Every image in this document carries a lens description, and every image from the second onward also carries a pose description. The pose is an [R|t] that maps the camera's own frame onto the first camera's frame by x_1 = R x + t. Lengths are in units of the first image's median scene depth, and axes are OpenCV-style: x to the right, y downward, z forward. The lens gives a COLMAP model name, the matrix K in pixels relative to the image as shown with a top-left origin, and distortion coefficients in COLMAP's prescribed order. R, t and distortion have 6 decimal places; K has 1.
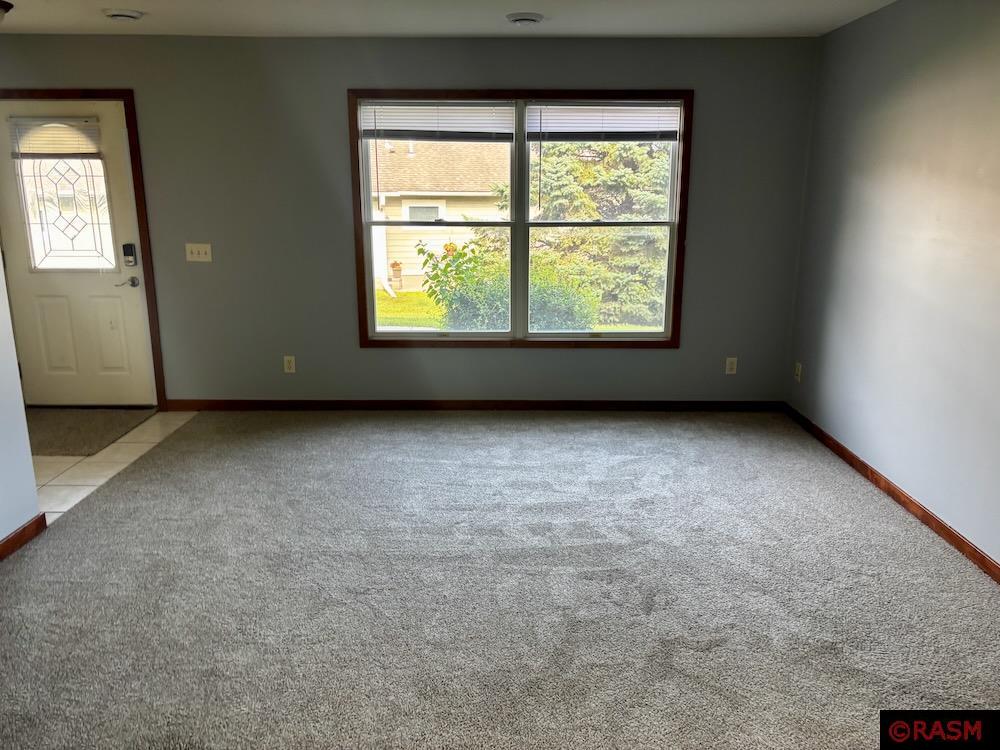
lens RADIAL K [[747.5, 0, 495.8], [0, 747.5, 367.6], [0, 0, 1]] dist [0.050291, -0.049616]
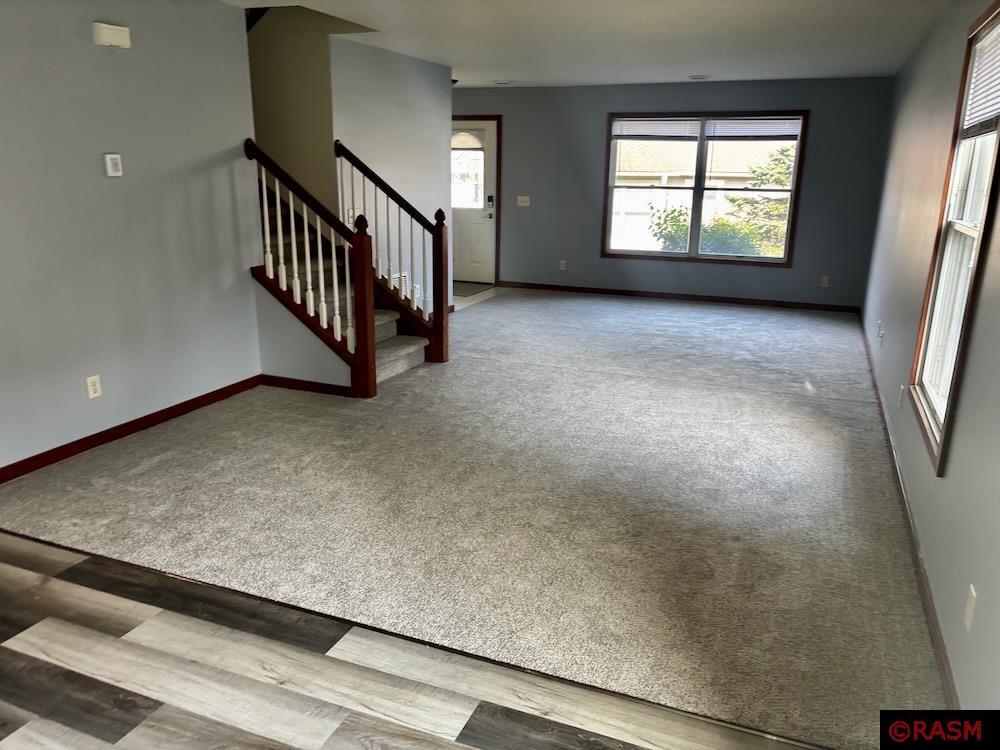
lens RADIAL K [[747.5, 0, 505.9], [0, 747.5, 375.2], [0, 0, 1]] dist [0.050291, -0.049616]
pose [[0.925054, 0.114143, -0.362278, 0.297124], [-0.103049, 0.993425, 0.049871, 0.193718], [0.365589, -0.008801, 0.930735, -0.776266]]
